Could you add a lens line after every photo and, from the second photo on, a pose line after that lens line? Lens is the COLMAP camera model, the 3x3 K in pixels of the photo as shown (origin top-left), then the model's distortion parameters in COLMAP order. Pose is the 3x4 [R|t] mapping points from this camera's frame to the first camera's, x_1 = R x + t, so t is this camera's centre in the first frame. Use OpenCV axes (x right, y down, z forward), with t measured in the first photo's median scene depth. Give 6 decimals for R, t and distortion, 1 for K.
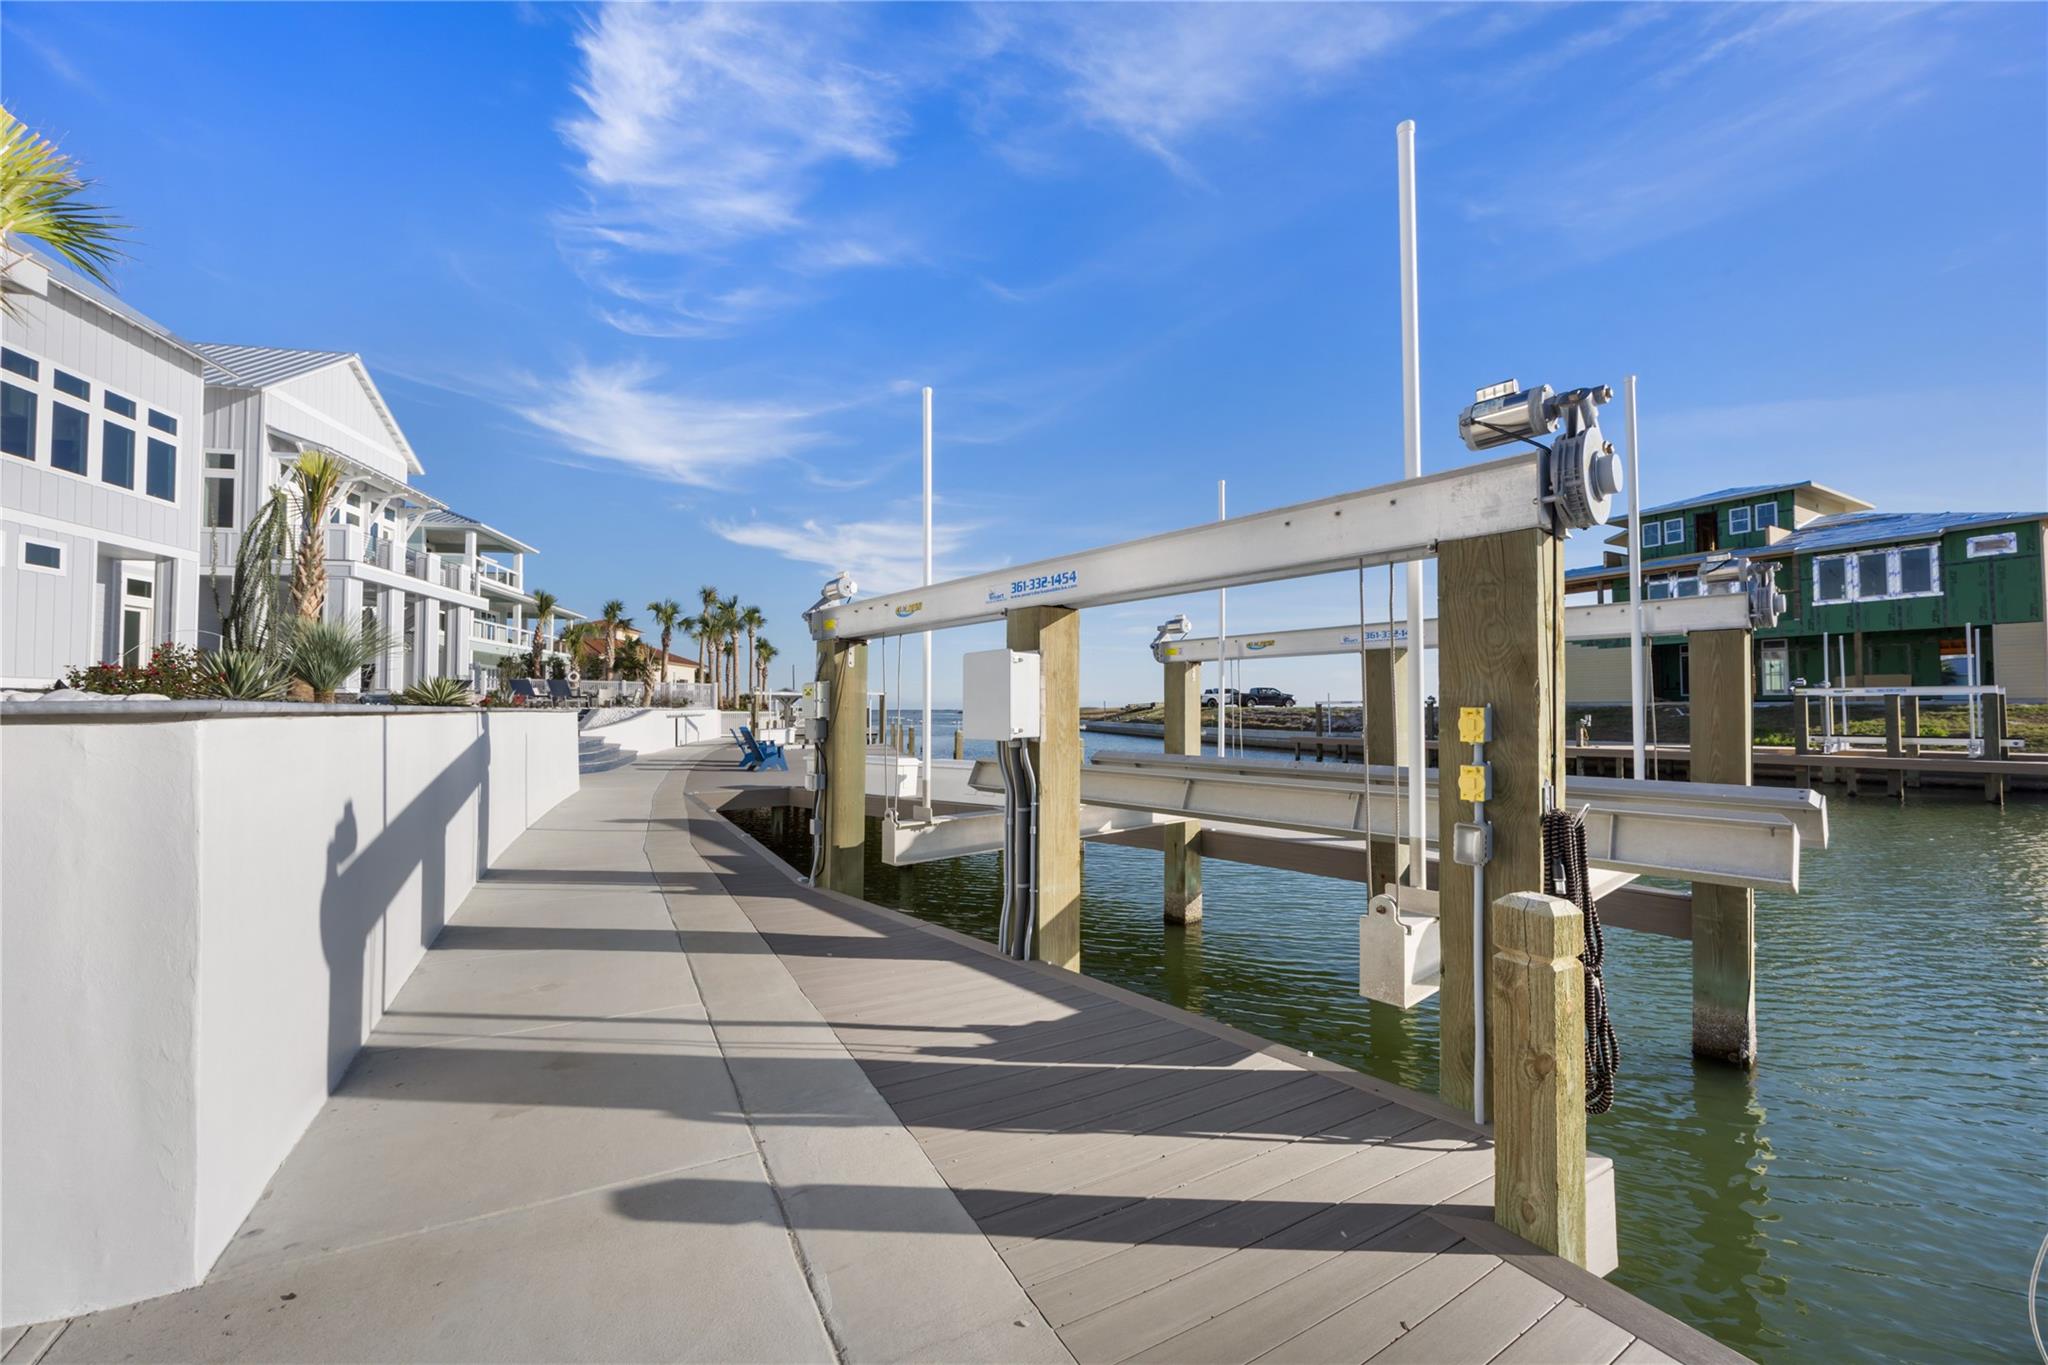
lens RADIAL K [[832.9, 0, 1022.1], [0, 832.9, 690.0], [0, 0, 1]] dist [0.013845, -0.000368]
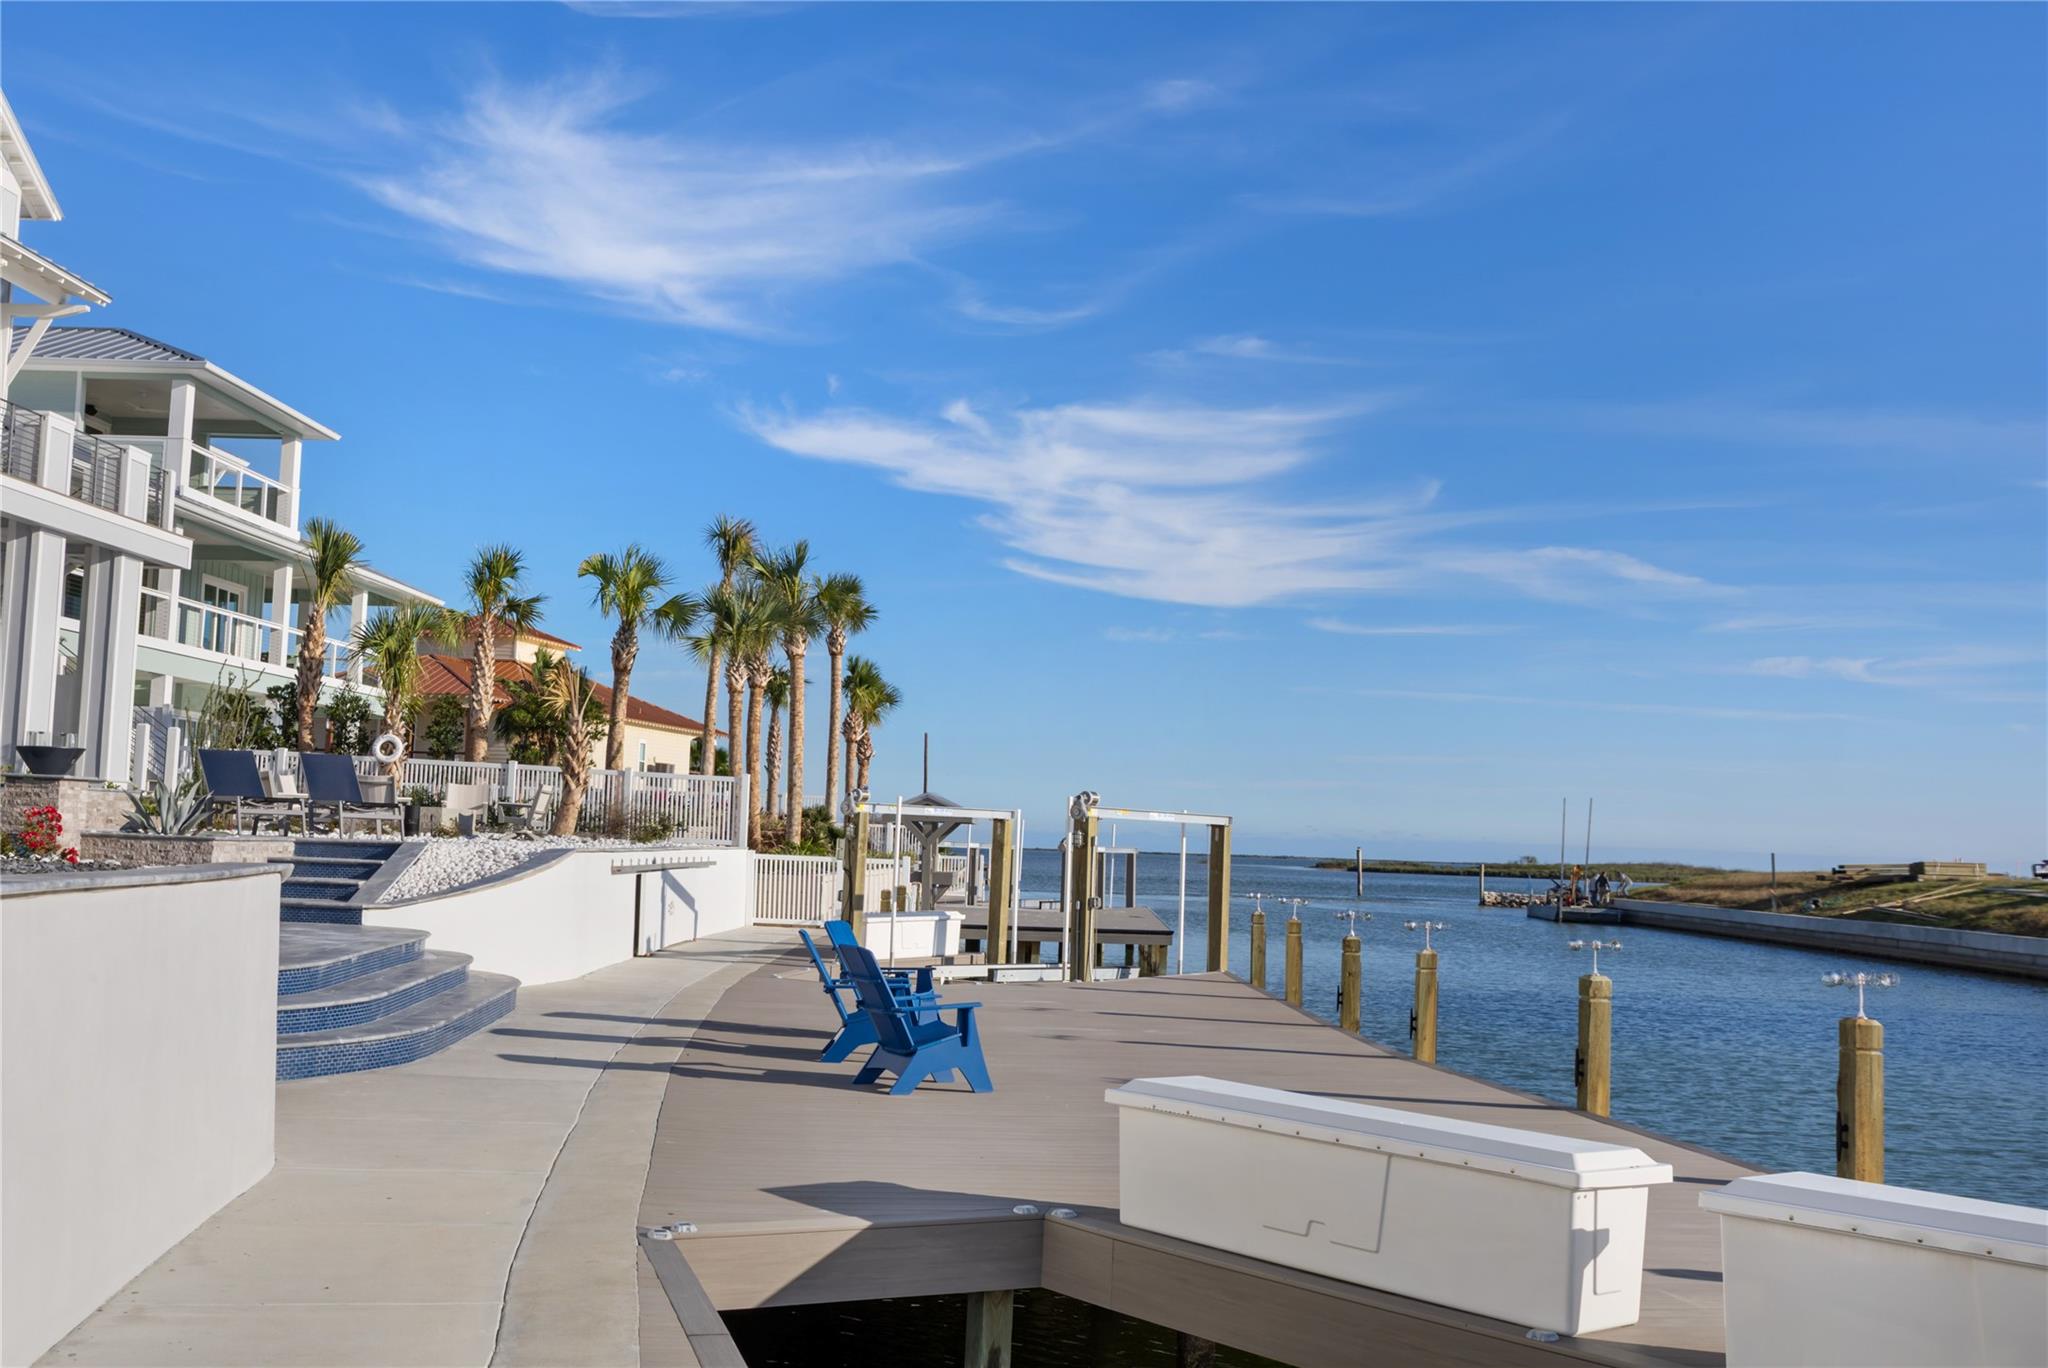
lens RADIAL K [[1986.9, 0, 1024.7], [0, 1986.9, 685.3], [0, 0, 1]] dist [-0.010891, 0.000000]
pose [[0.978296, 0.016225, -0.206578, -0.060442], [-0.028691, 0.997934, -0.057493, -0.001159], [0.205218, 0.062172, 0.976740, 0.153622]]
